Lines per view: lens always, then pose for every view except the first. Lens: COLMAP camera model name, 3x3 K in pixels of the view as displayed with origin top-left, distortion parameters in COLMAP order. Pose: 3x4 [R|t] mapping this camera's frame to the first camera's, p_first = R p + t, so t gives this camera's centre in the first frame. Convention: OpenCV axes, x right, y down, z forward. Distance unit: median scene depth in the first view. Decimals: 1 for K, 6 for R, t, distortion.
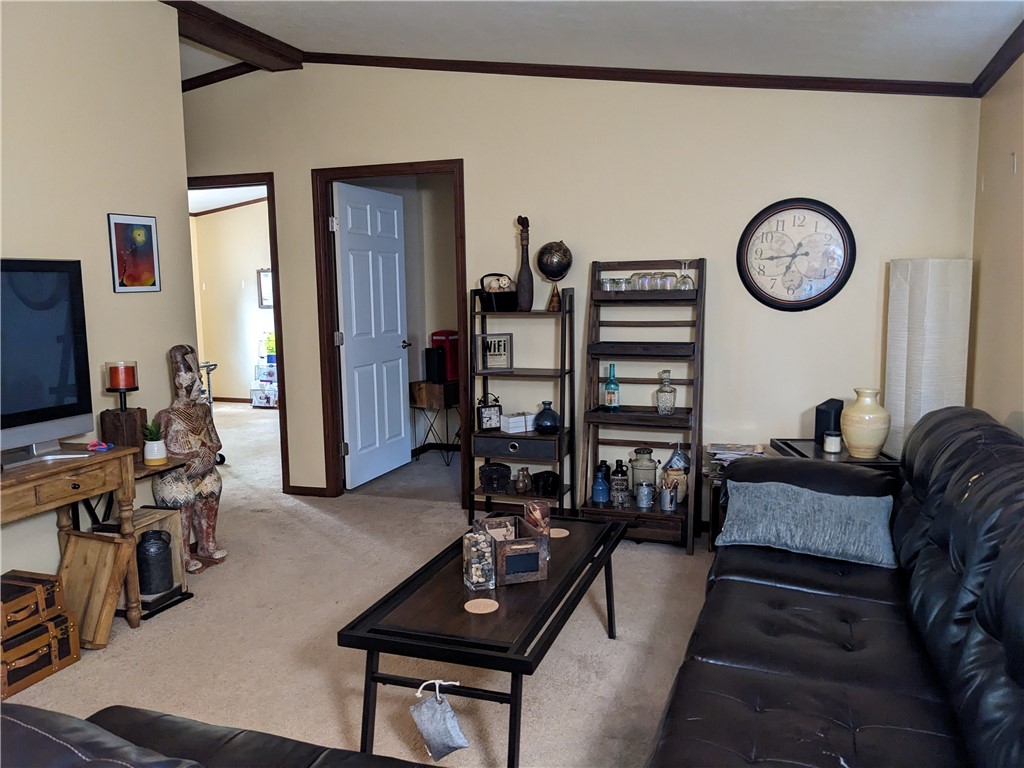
lens RADIAL K [[808.5, 0, 513.5], [0, 808.5, 398.0], [0, 0, 1]] dist [0.061926, -0.048910]
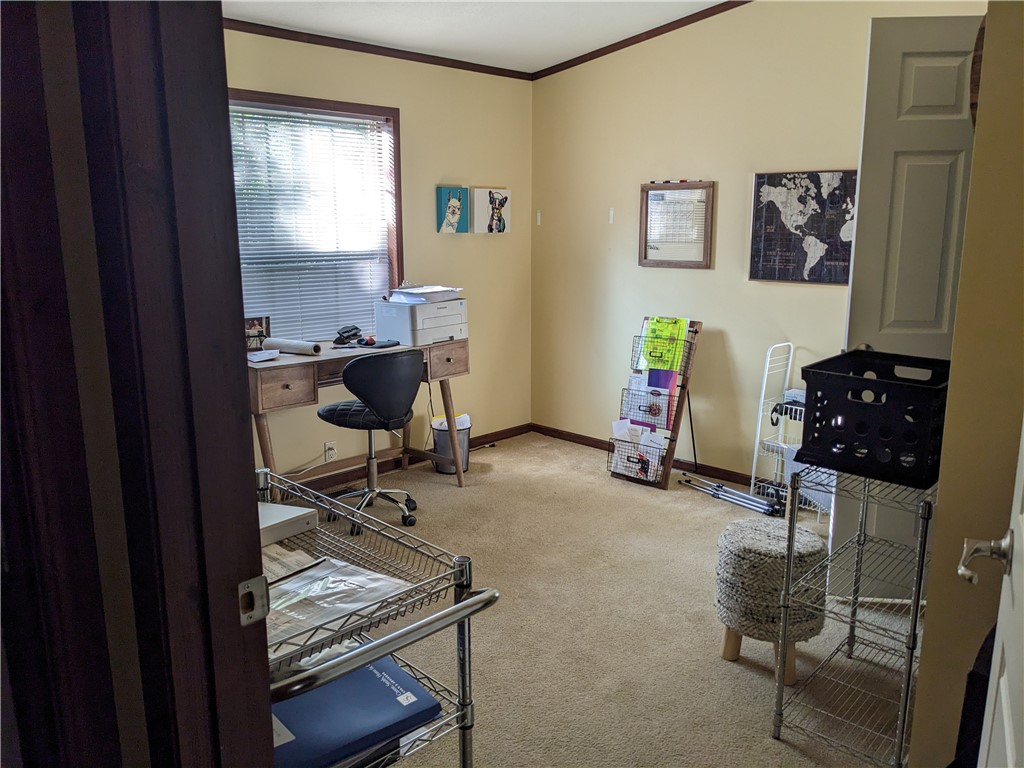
lens RADIAL K [[808.5, 0, 511.5], [0, 808.5, 384.3], [0, 0, 1]] dist [0.061926, -0.048910]
pose [[0.907476, 0.087766, -0.410834, -0.182938], [-0.061933, 0.995198, 0.075801, -0.074492], [0.415514, -0.043344, 0.908554, 0.544370]]
